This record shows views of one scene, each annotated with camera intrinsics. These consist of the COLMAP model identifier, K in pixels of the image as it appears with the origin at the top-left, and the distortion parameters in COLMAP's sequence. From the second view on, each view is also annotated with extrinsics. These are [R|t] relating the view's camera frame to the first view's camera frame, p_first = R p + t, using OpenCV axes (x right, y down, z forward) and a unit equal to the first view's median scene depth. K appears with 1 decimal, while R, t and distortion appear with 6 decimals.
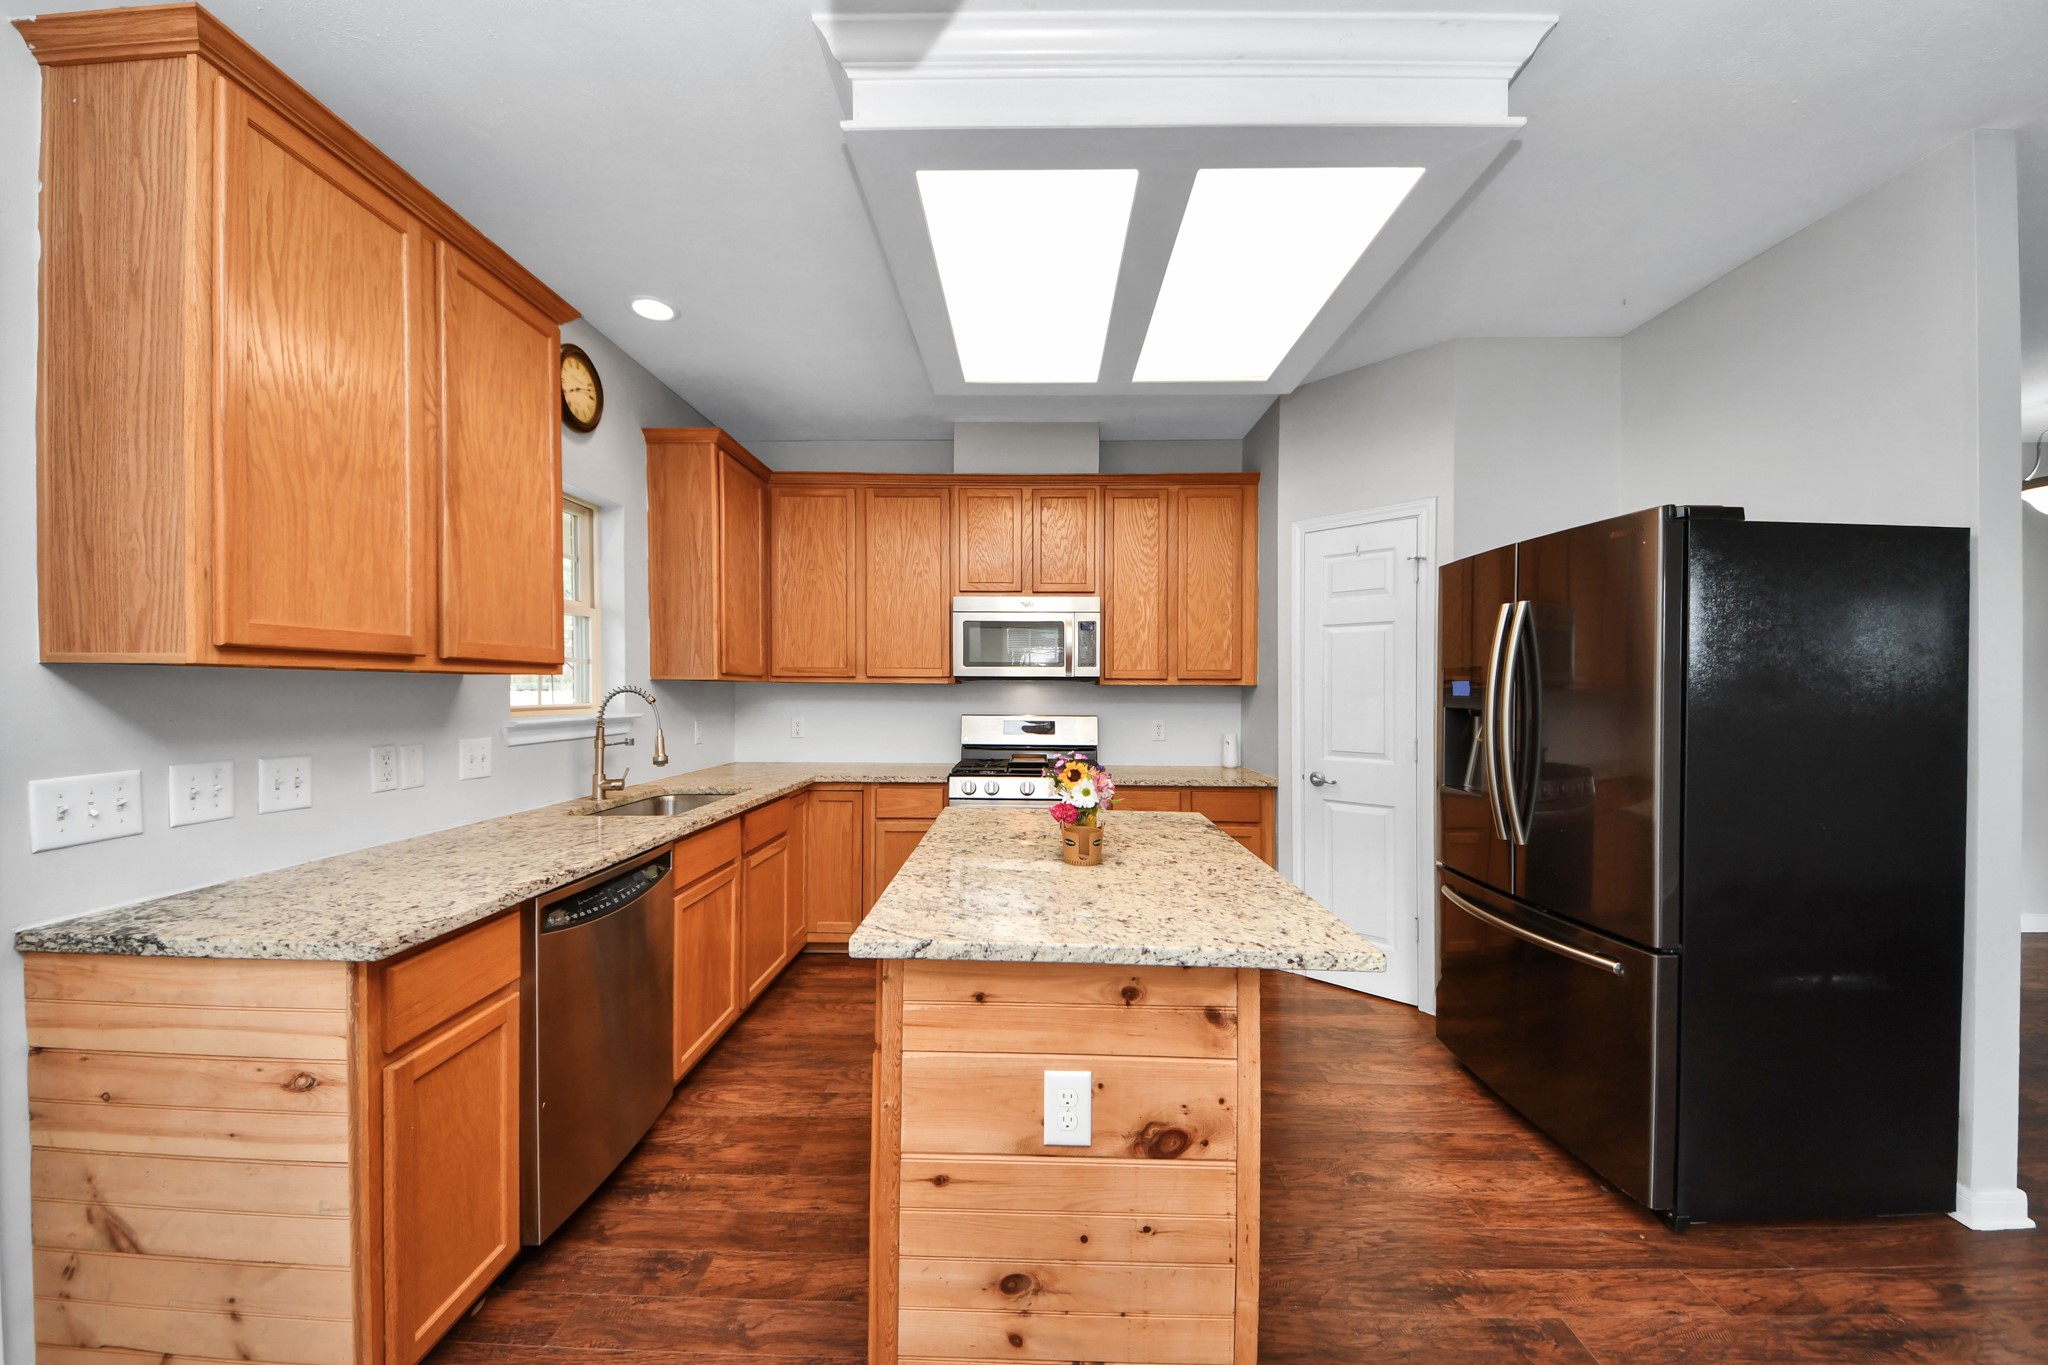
lens RADIAL K [[769.6, 0, 988.1], [0, 769.6, 701.3], [0, 0, 1]] dist [0.045359, -0.034088]
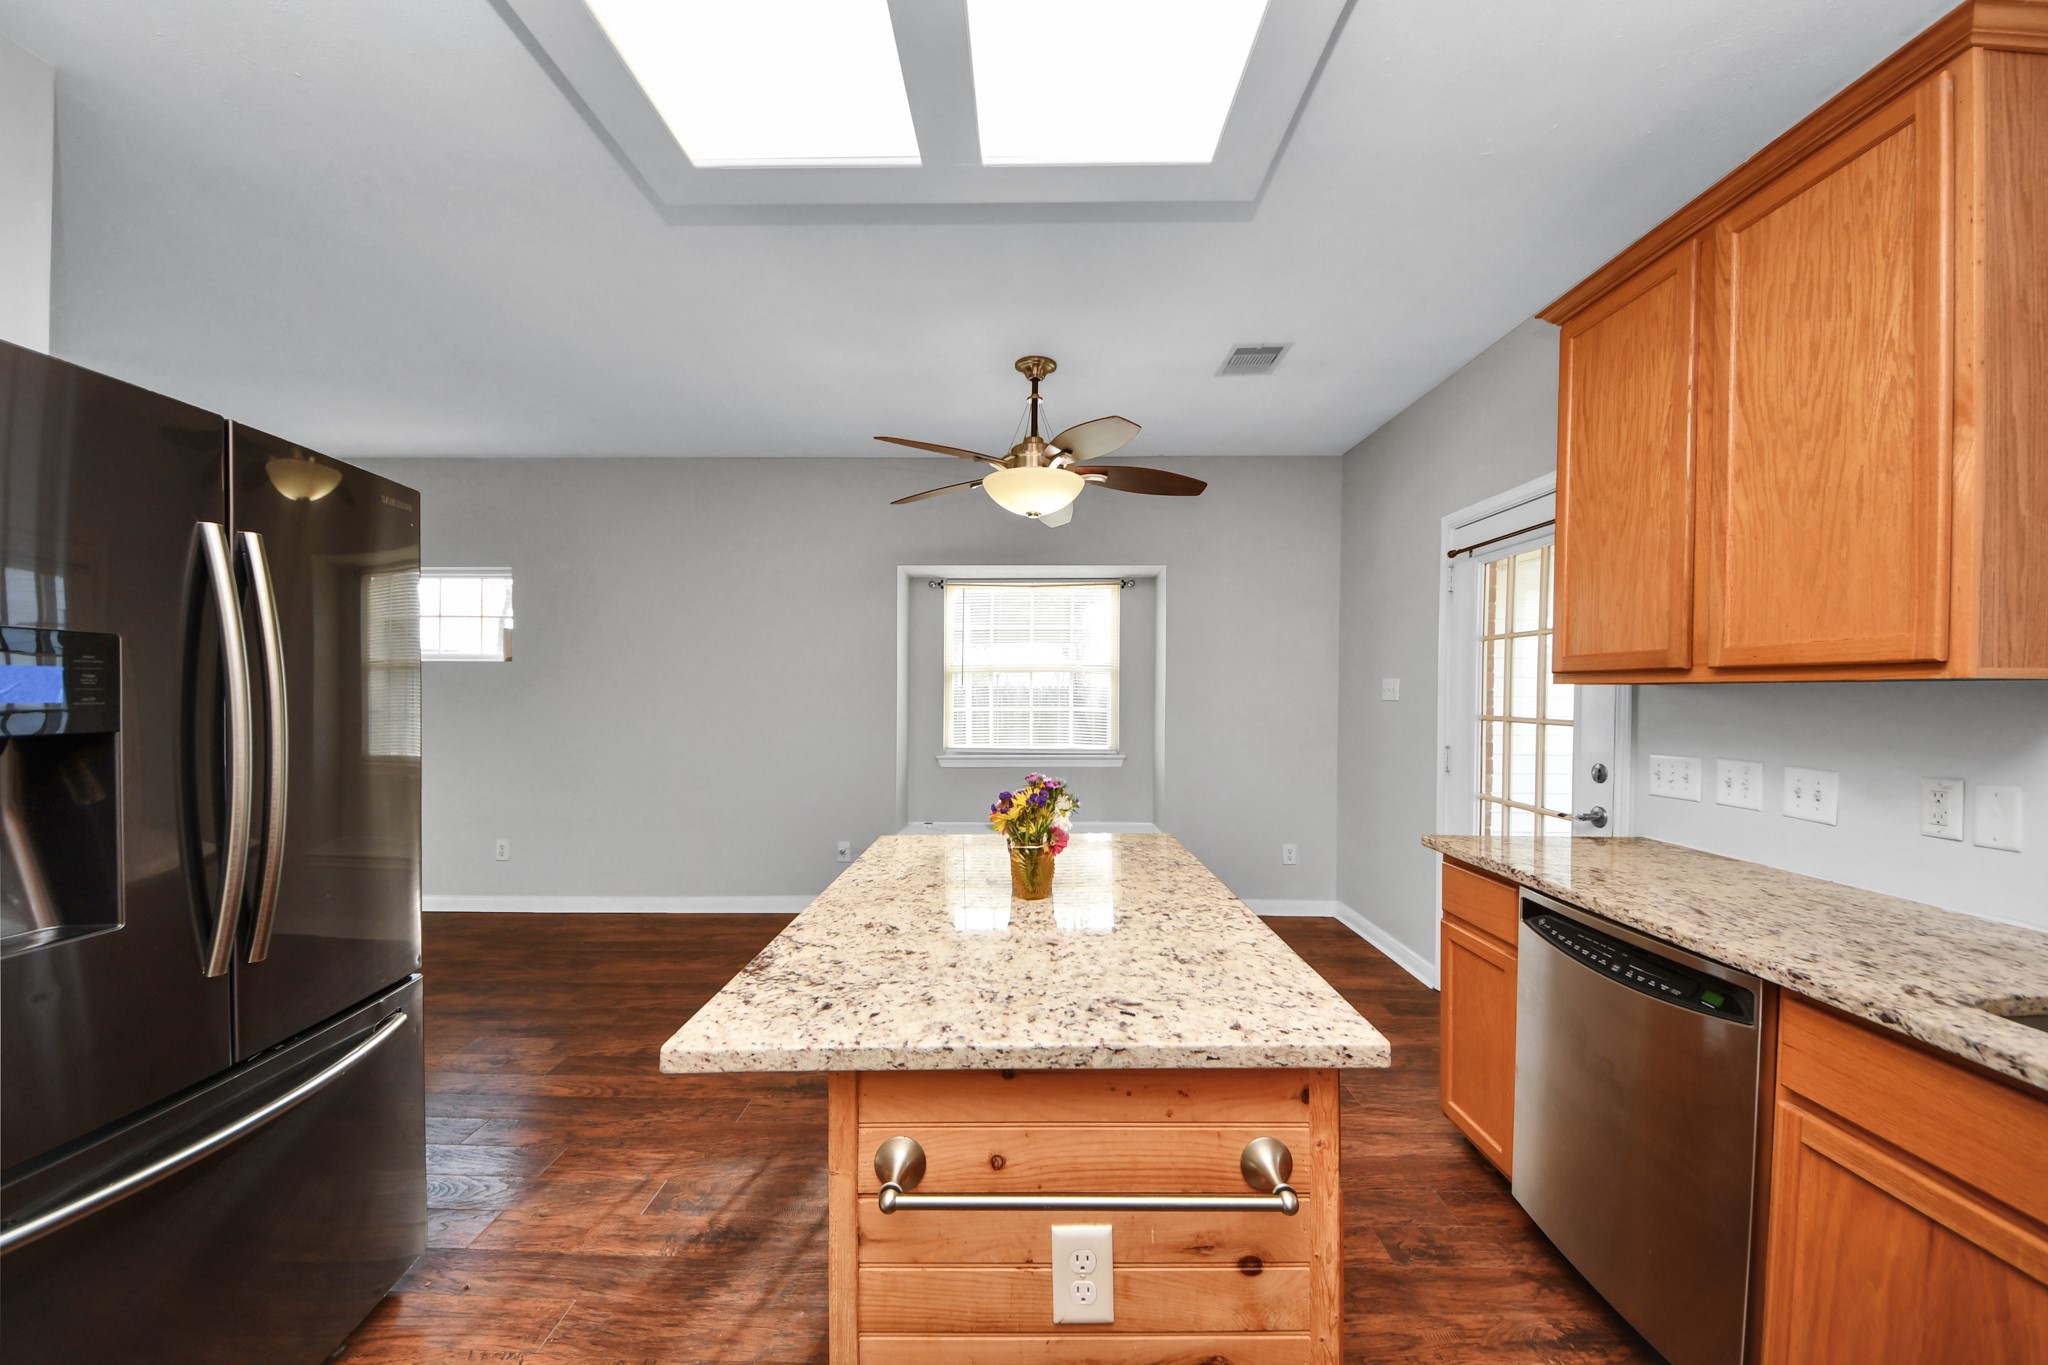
lens RADIAL K [[684.8, 0, 1040.0], [0, 684.8, 690.6], [0, 0, 1]] dist [0.019640, -0.013583]
pose [[-0.995699, -0.010256, -0.092082, 0.144006], [-0.011712, 0.999815, 0.015289, -0.025708], [0.091908, 0.016302, -0.995634, 1.369241]]
